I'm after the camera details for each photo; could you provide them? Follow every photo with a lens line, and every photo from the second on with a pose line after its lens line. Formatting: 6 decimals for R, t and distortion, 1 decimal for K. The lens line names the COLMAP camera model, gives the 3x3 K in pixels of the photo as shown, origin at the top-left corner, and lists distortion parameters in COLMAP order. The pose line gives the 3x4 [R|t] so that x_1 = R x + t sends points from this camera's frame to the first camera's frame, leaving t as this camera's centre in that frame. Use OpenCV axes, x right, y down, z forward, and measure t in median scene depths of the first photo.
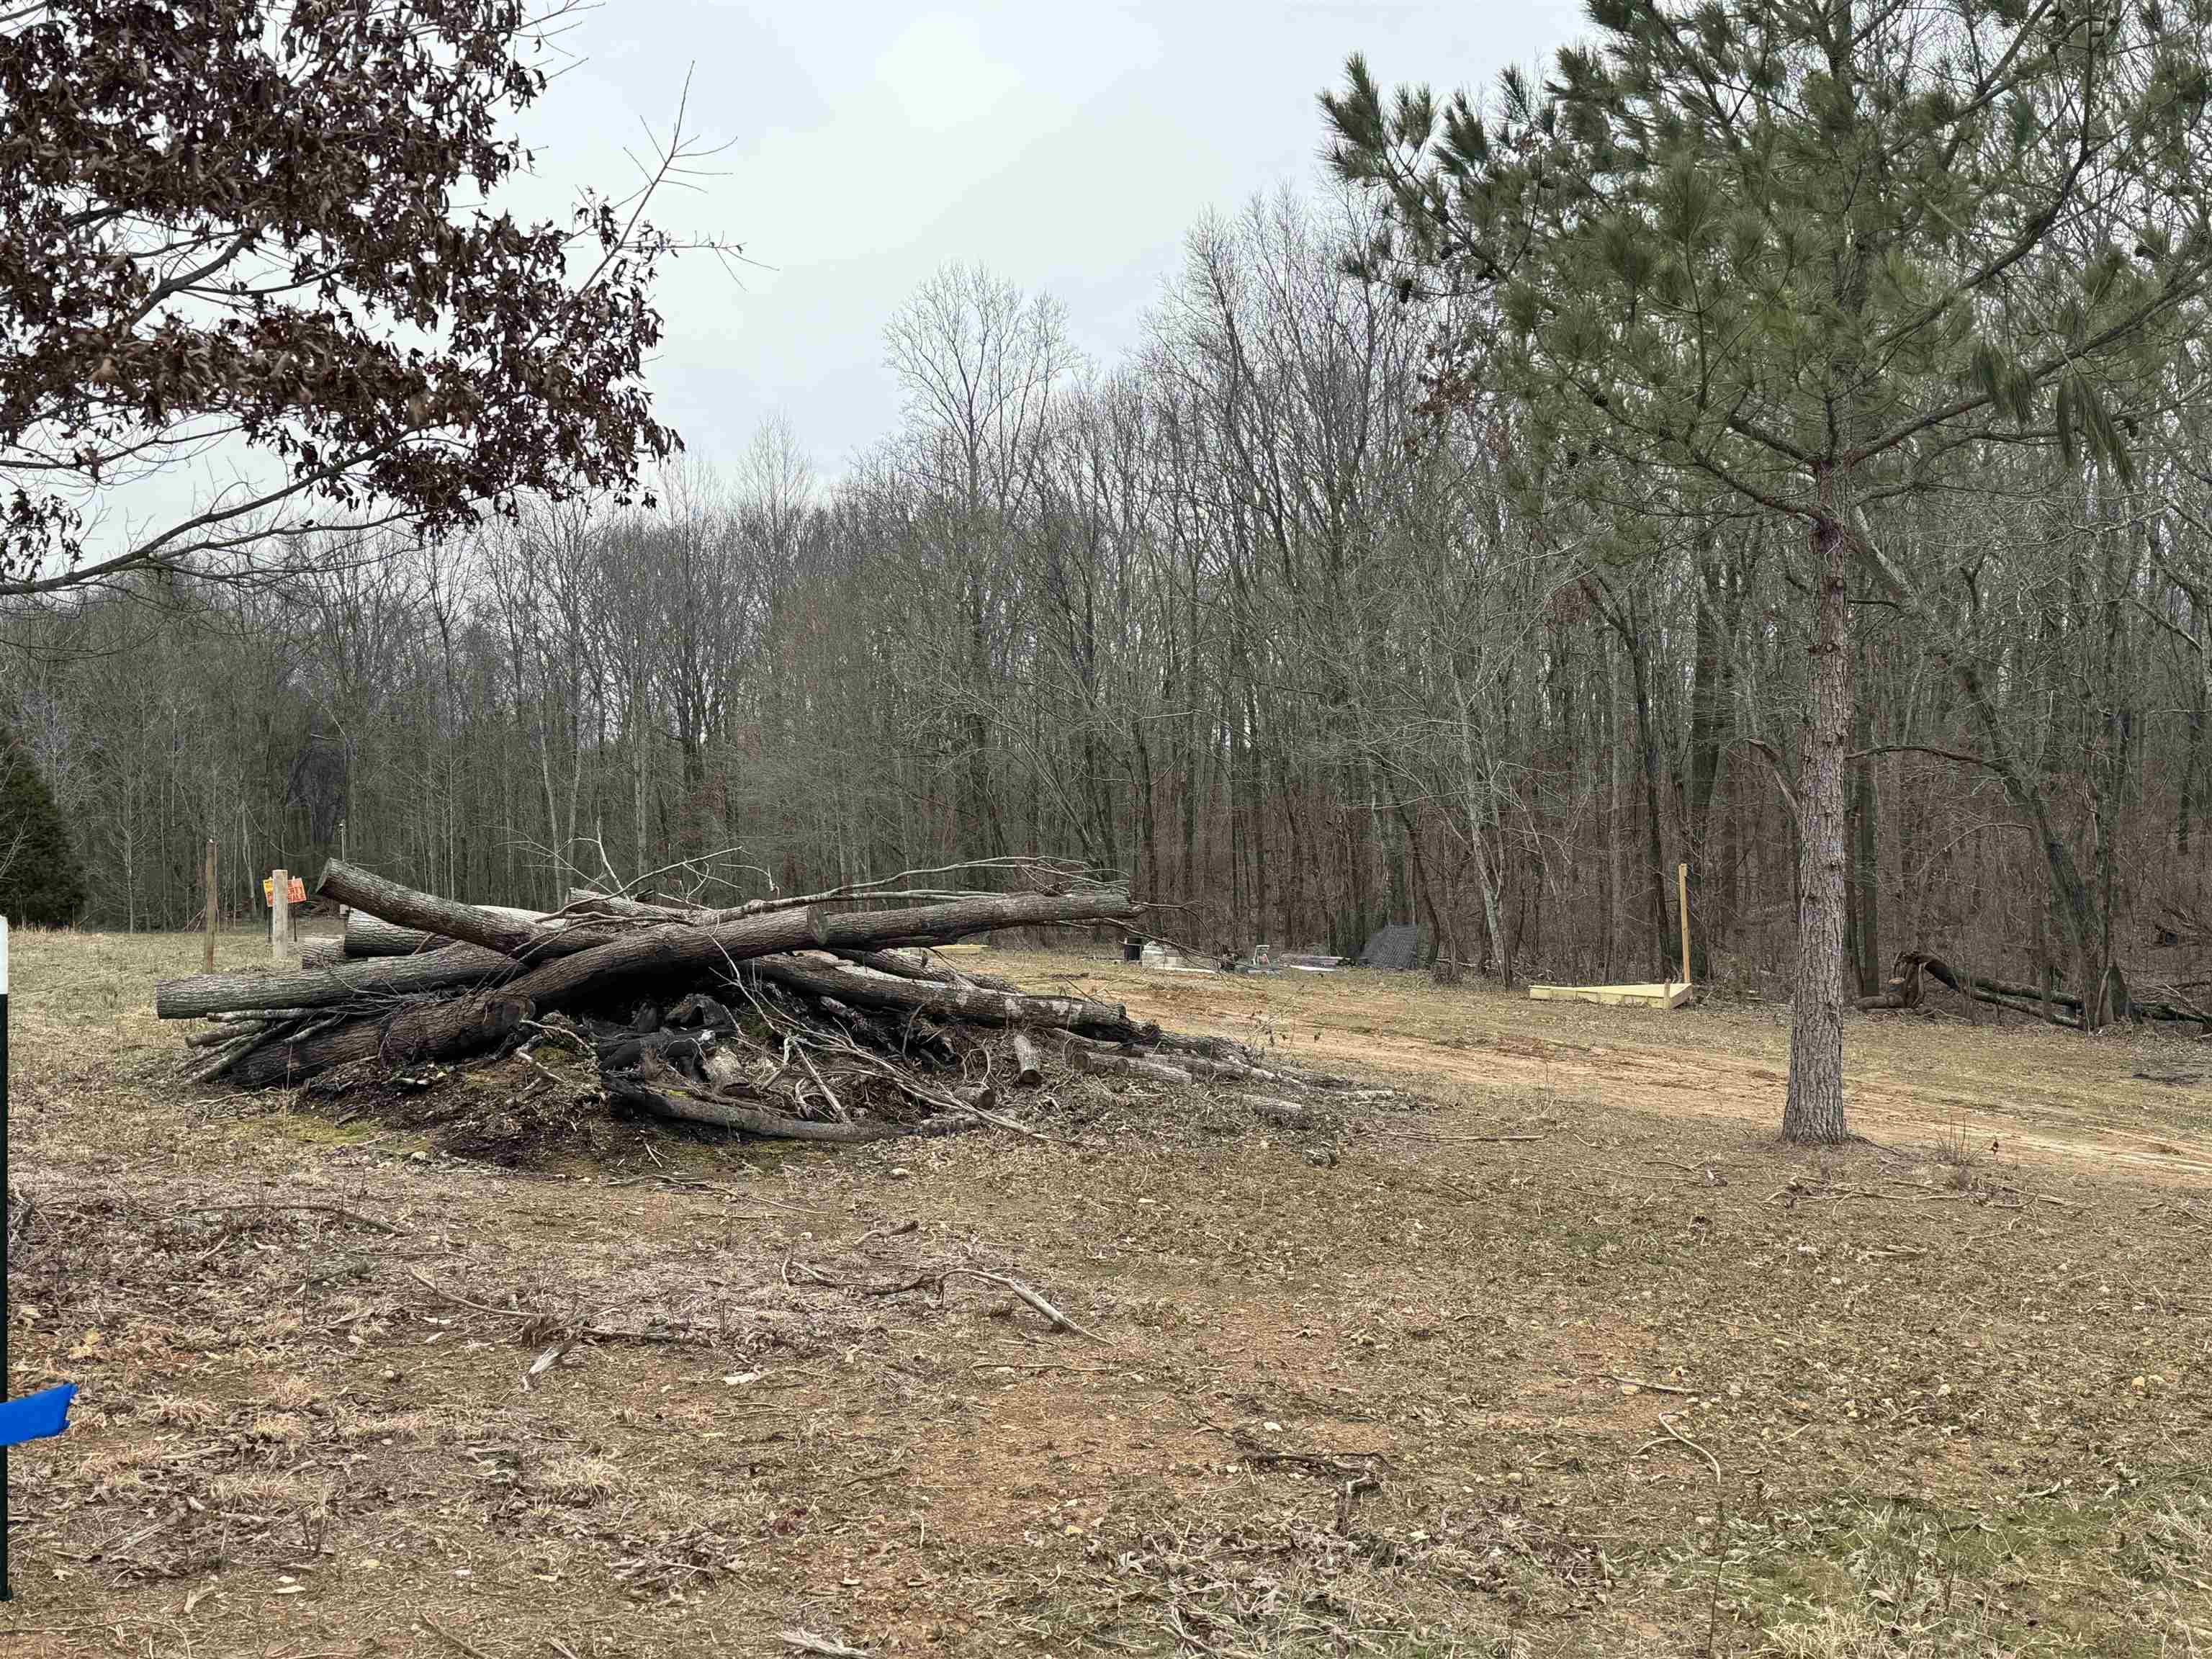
lens RADIAL K [[2343.2, 0, 1114.6], [0, 2343.2, 843.8], [0, 0, 1]] dist [0.035300, 0.000000]
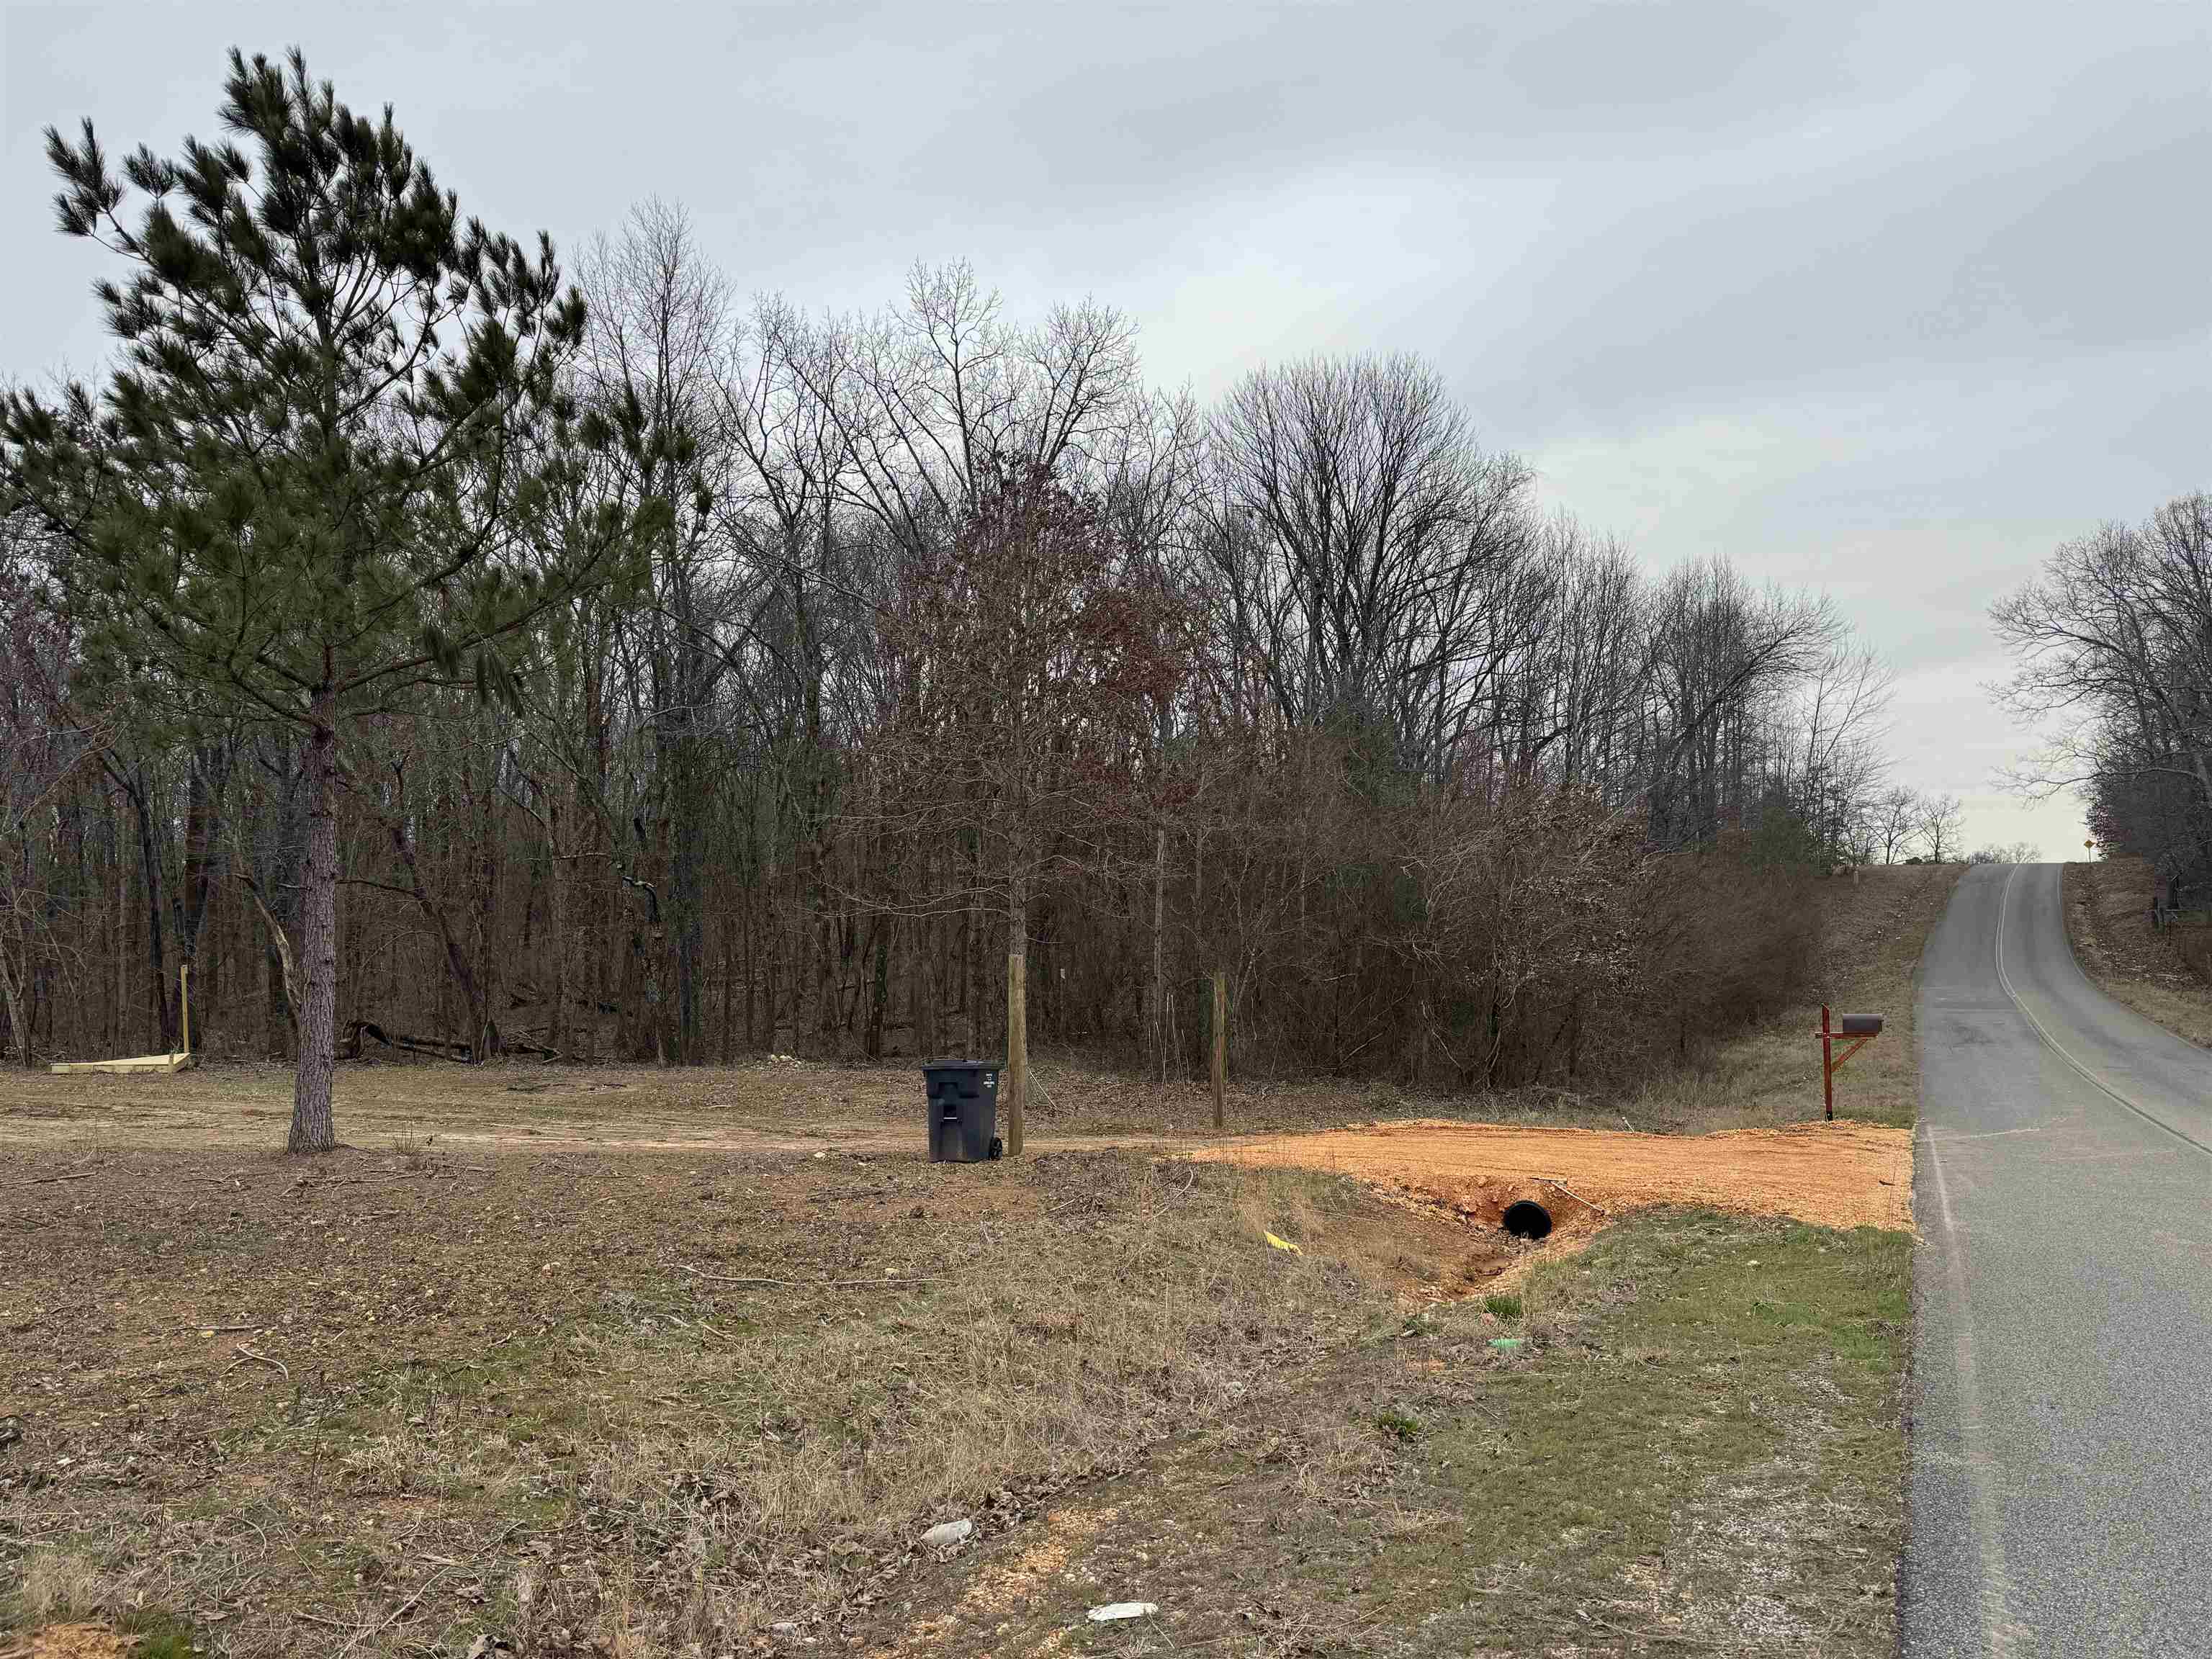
lens RADIAL K [[1510.4, 0, 1123.9], [0, 1510.4, 850.0], [0, 0, 1]] dist [0.009069, -0.034233]
pose [[0.697294, 0.016006, 0.716606, -0.016724], [0.027928, 0.998385, -0.049474, 0.000461], [-0.716241, 0.054511, 0.695721, -0.013618]]
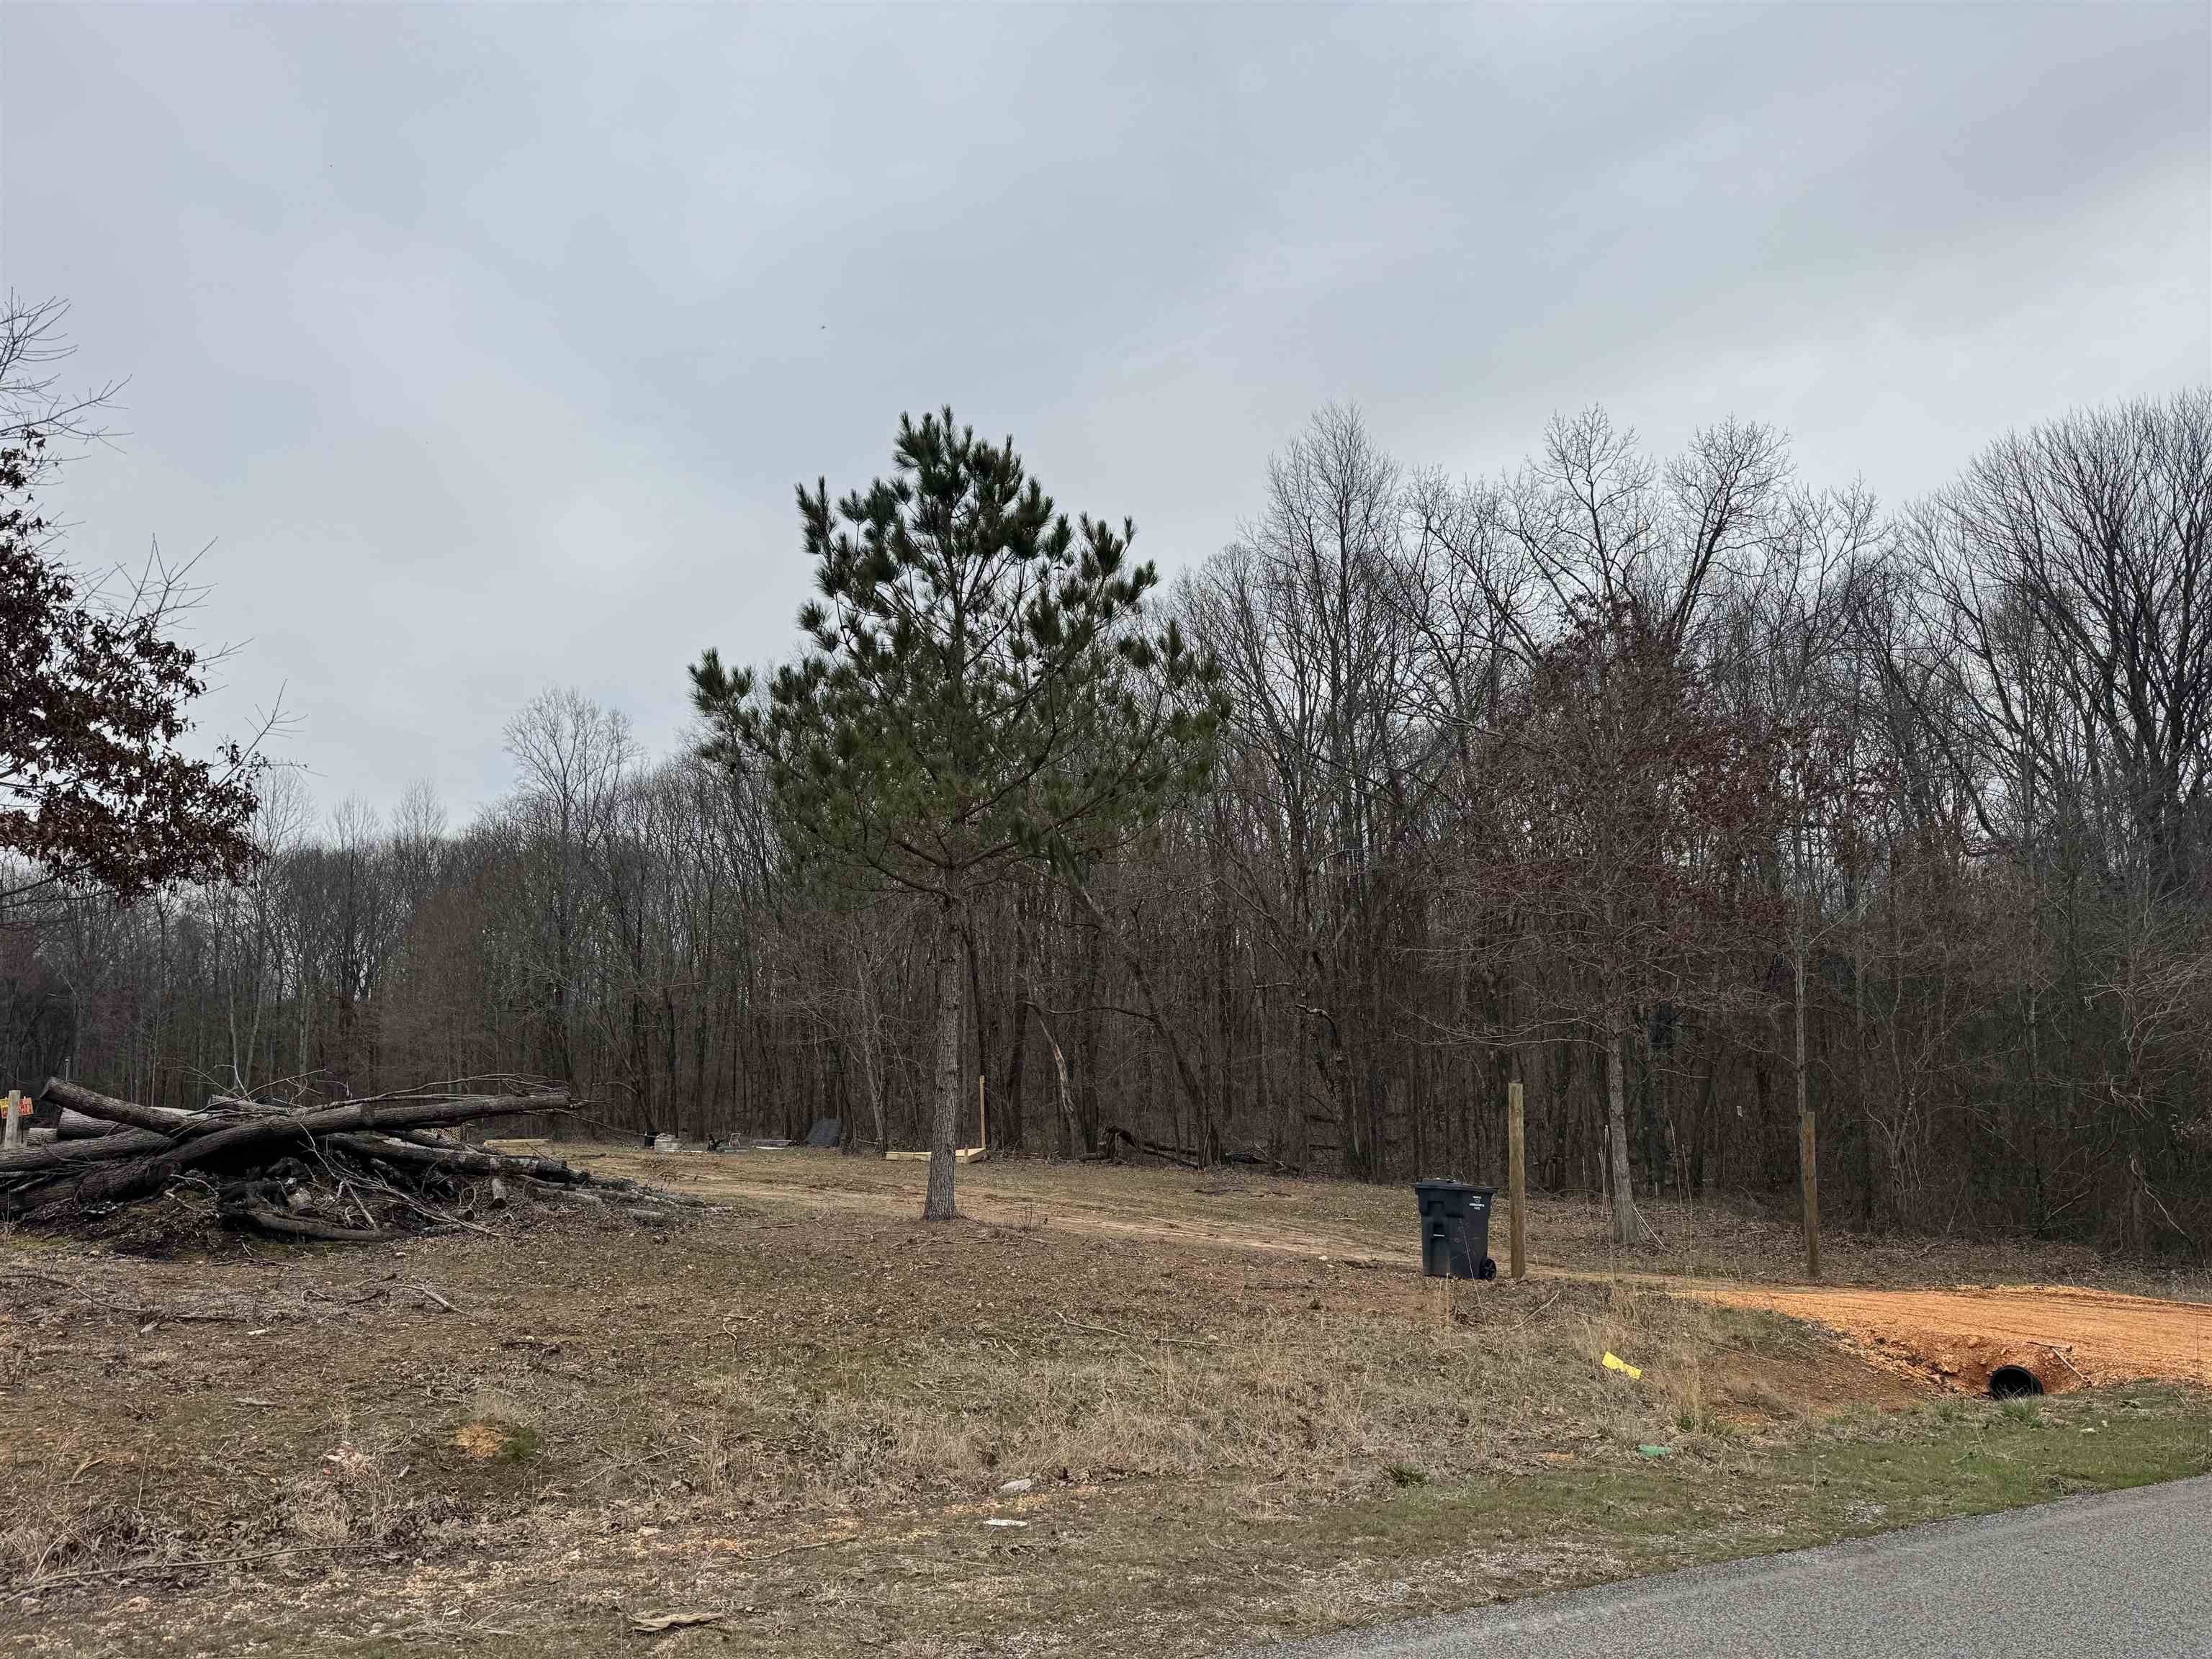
lens RADIAL K [[1510.4, 0, 1116.4], [0, 1510.4, 841.2], [0, 0, 1]] dist [0.009069, -0.034233]
pose [[0.959529, 0.033361, 0.279625, 0.083863], [0.008223, 0.989215, -0.146238, 0.002297], [-0.281488, 0.142619, 0.948907, -0.237457]]
